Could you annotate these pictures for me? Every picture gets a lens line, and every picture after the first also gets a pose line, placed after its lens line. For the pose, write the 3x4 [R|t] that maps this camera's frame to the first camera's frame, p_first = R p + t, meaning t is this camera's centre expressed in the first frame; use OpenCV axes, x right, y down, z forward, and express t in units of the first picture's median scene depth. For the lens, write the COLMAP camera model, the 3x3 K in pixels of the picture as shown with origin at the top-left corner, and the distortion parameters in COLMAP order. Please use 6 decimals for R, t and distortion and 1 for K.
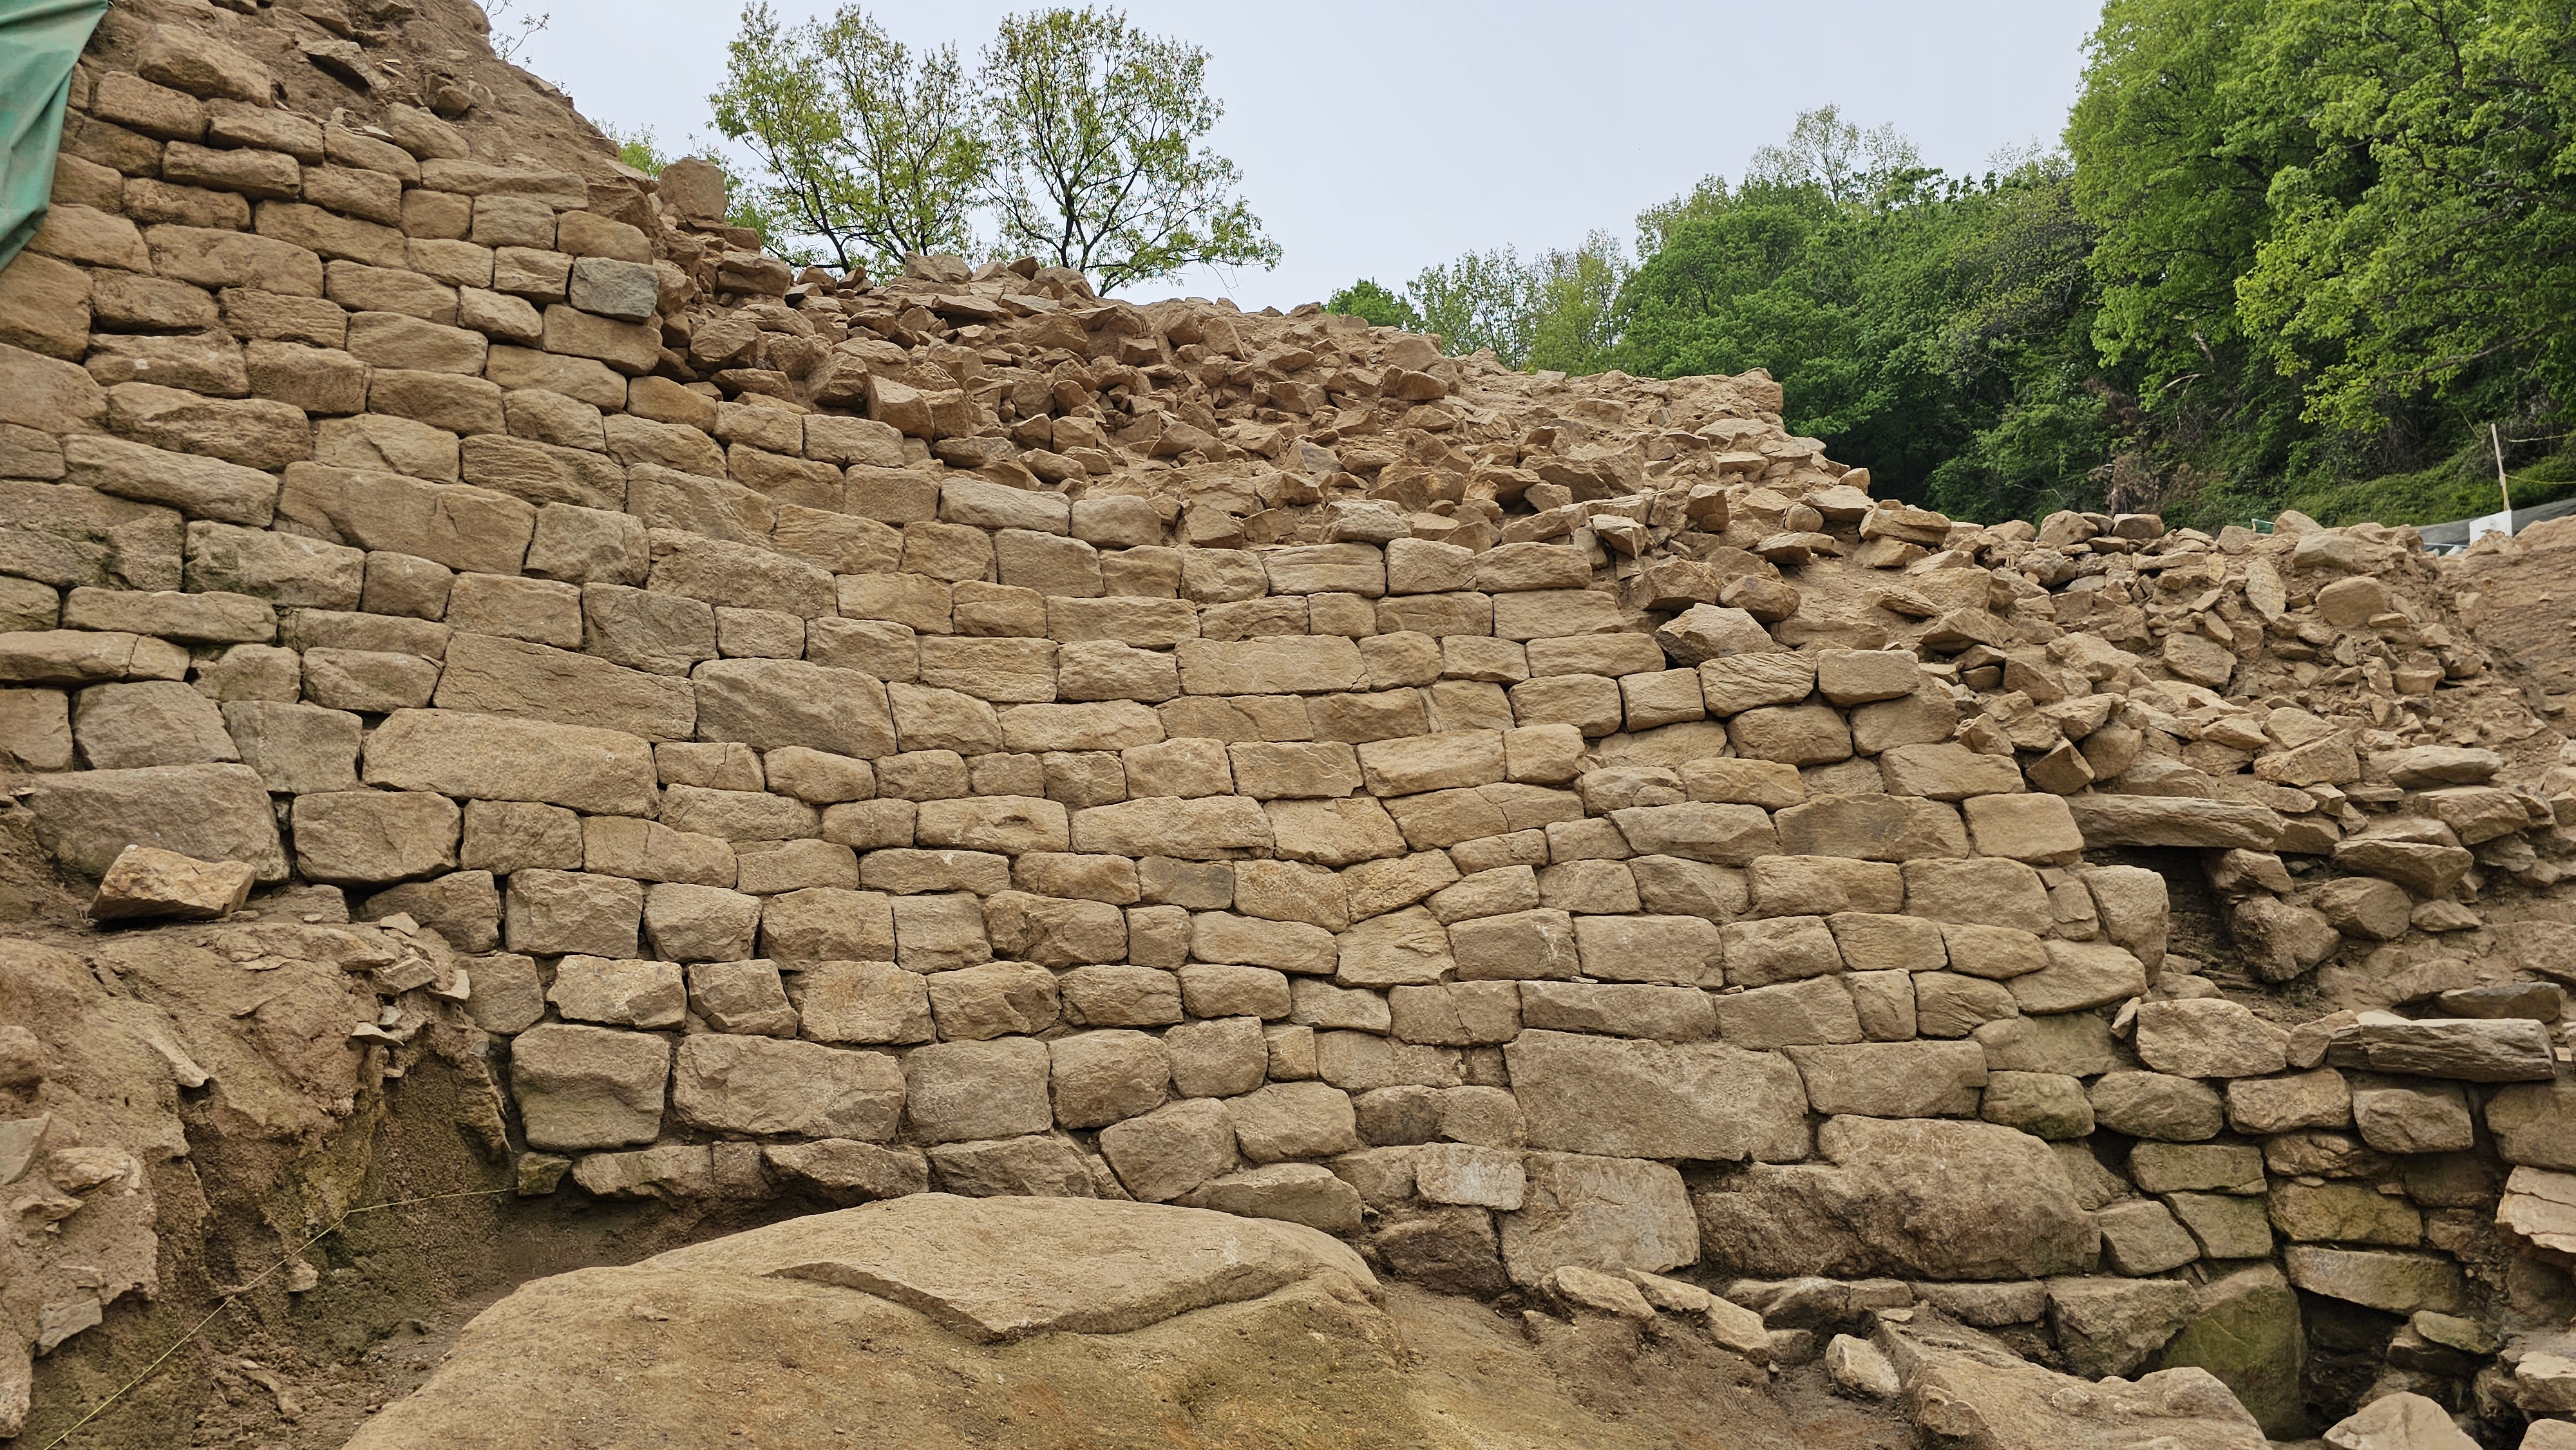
lens RADIAL K [[1720.2, 0, 1249.2], [0, 1720.2, 723.3], [0, 0, 1]] dist [0.071389, -0.068665]
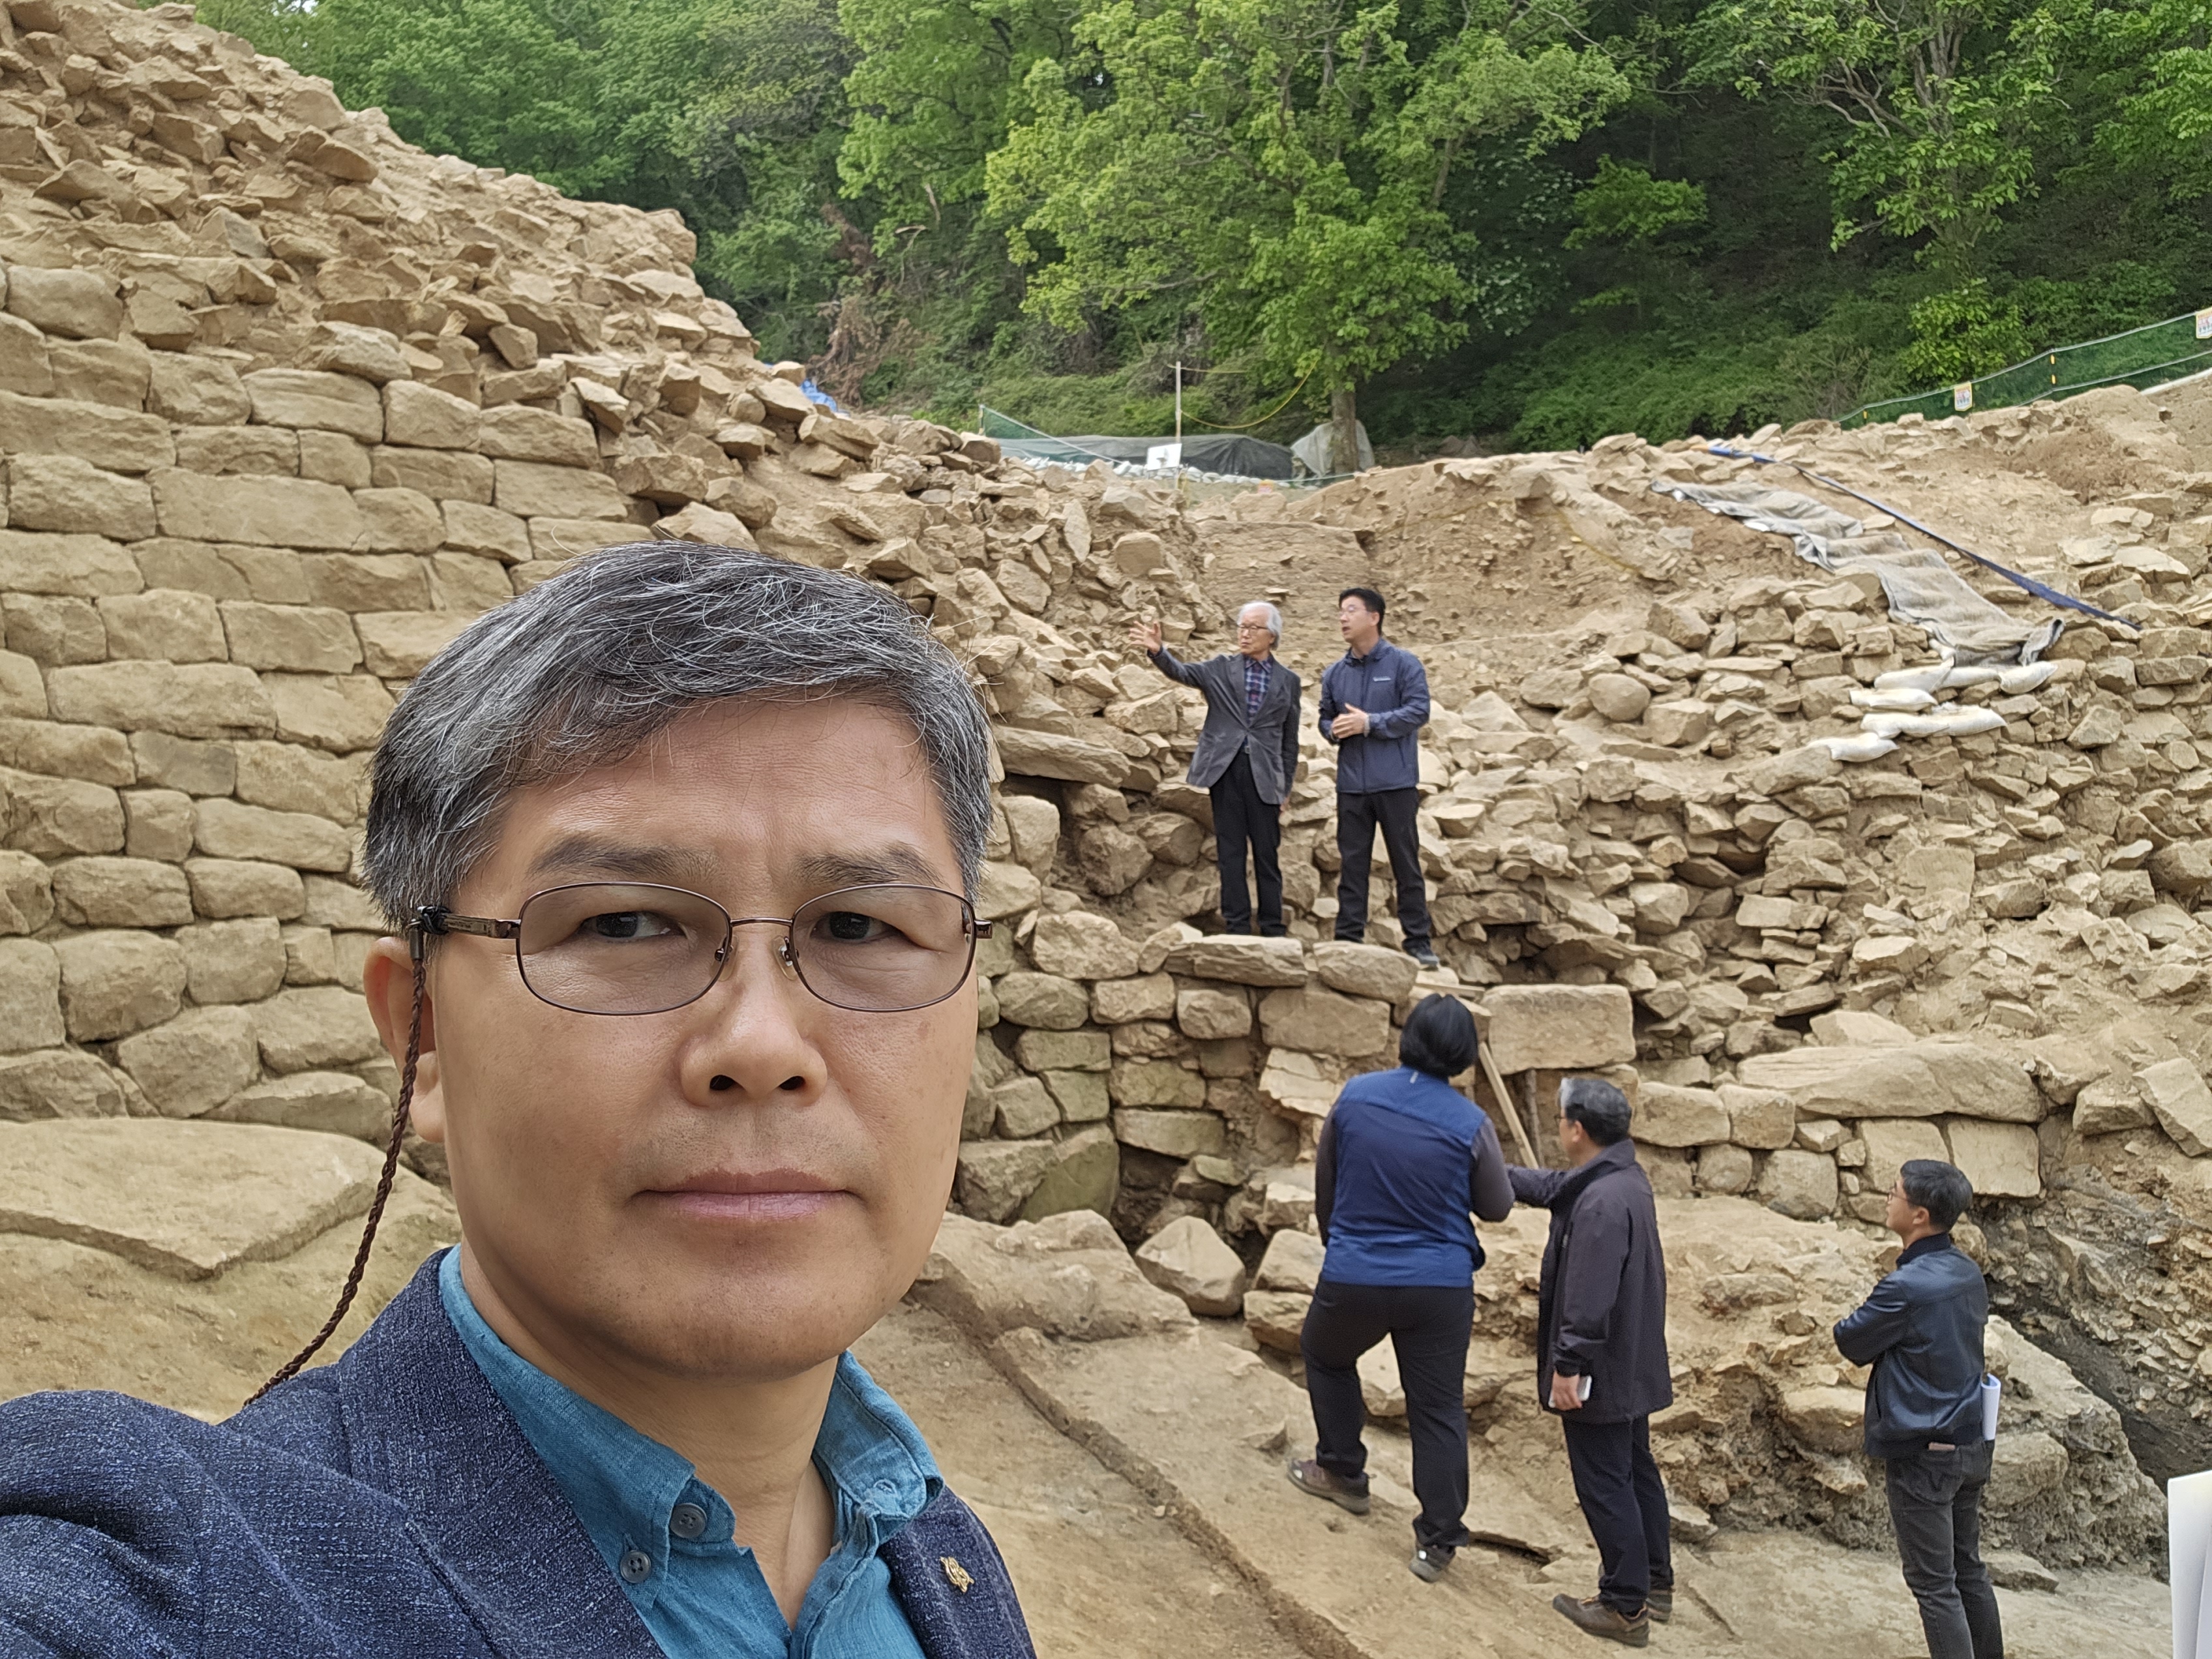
lens RADIAL K [[1963.0, 0, 1092.2], [0, 1963.0, 826.3], [0, 0, 1]] dist [0.085903, -0.207514]
pose [[0.803240, 0.051653, 0.593412, -0.265554], [-0.146301, 0.982824, 0.112484, -0.057830], [-0.577410, -0.177169, 0.797000, -0.082111]]
